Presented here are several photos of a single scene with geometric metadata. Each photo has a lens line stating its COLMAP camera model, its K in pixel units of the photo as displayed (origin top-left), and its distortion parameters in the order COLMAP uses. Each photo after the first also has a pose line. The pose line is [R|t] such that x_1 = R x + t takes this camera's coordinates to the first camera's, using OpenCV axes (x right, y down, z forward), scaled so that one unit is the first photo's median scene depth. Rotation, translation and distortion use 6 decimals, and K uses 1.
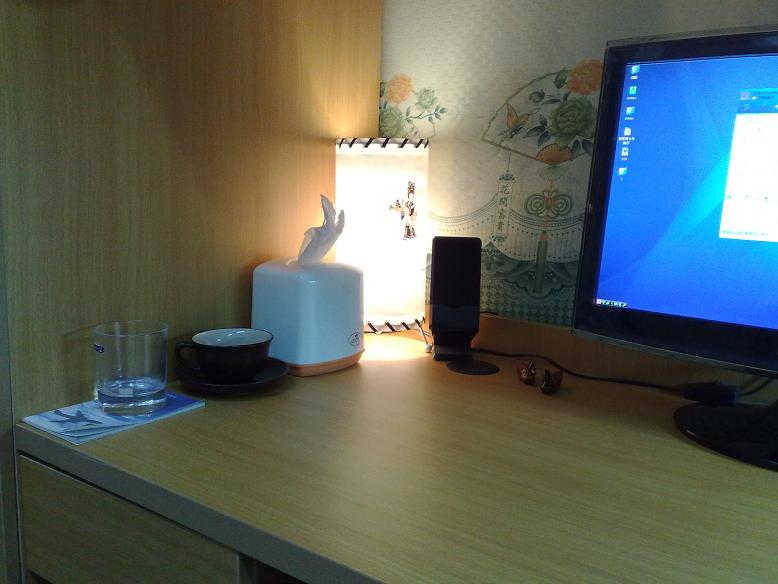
lens RADIAL K [[746.0, 0, 383.5], [0, 746.0, 287.4], [0, 0, 1]] dist [0.240229, -0.526502]
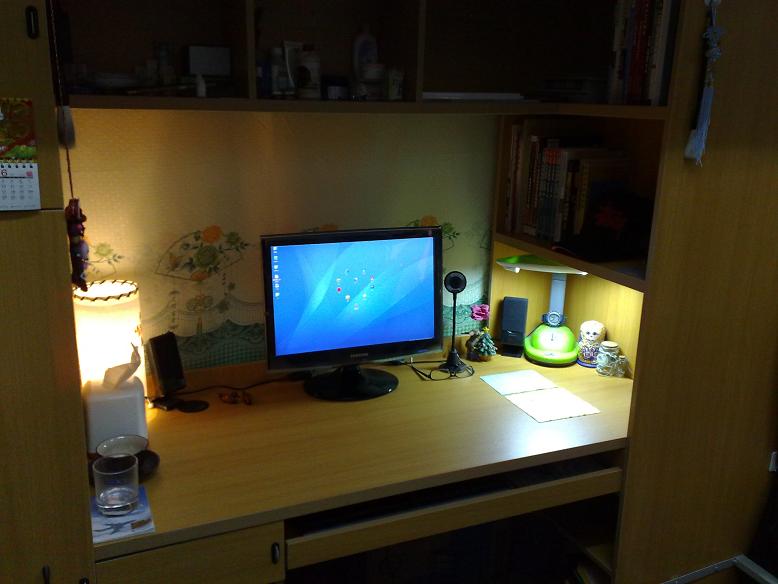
lens RADIAL K [[746.0, 0, 383.5], [0, 746.0, 287.4], [0, 0, 1]] dist [0.240229, -0.526502]
pose [[0.491631, -0.244069, 0.835901, -1.041617], [0.133457, 0.969696, 0.204643, -0.450818], [-0.860516, 0.010948, 0.509305, -0.270593]]
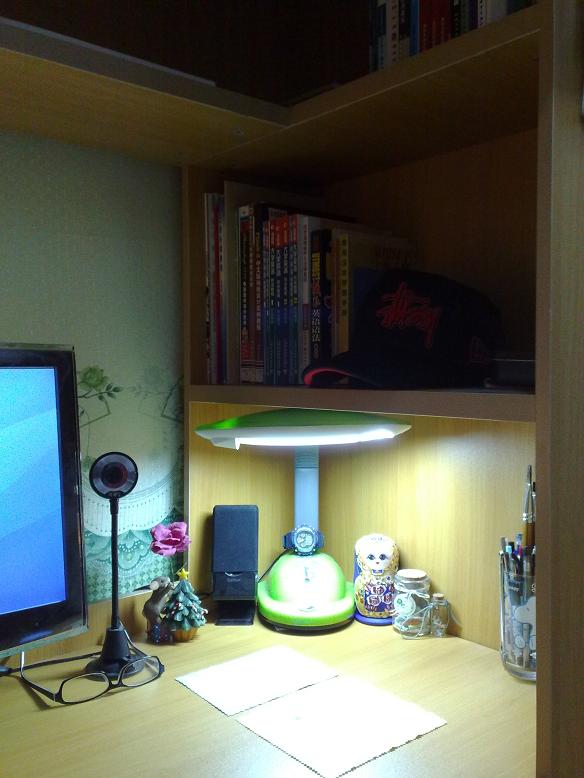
lens RADIAL K [[746.0, 0, 295.6], [0, 746.0, 377.8], [0, 0, 1]] dist [0.240229, -0.526502]
pose [[0.209001, -0.048819, 0.976696, -0.198318], [0.168503, 0.985613, 0.013207, -0.138017], [-0.963289, 0.161816, 0.214220, 0.114927]]
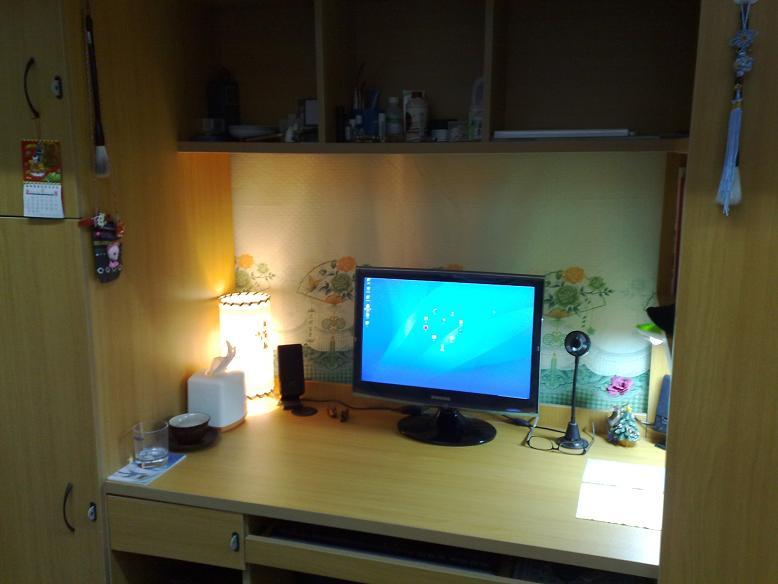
lens RADIAL K [[746.0, 0, 383.5], [0, 746.0, 287.4], [0, 0, 1]] dist [0.240229, -0.526502]
pose [[0.943844, -0.096779, 0.315899, -0.273764], [0.086286, 0.995158, 0.047071, -0.287885], [-0.318925, -0.017170, 0.947624, -0.919625]]
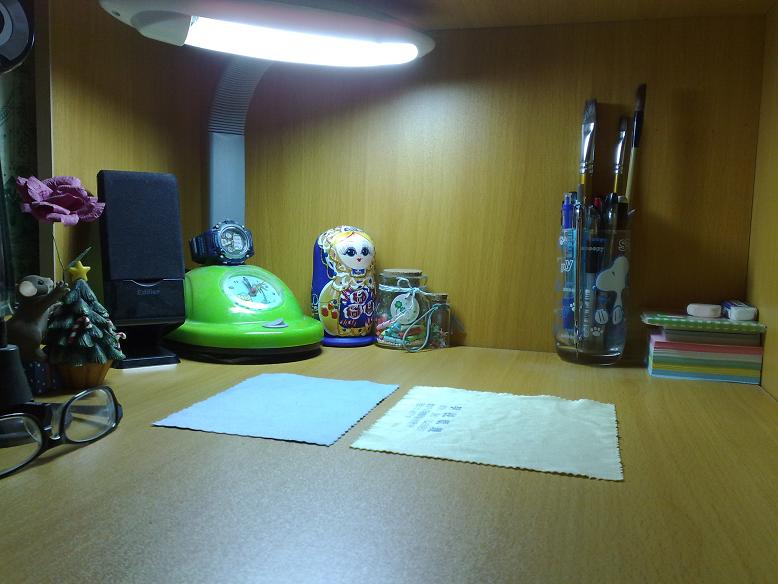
lens RADIAL K [[746.0, 0, 383.5], [0, 746.0, 287.4], [0, 0, 1]] dist [0.240229, -0.526502]
pose [[-0.367561, -0.126536, 0.921351, 0.162629], [0.119433, 0.976075, 0.181698, 0.049037], [-0.922299, 0.176824, -0.343655, 0.513772]]
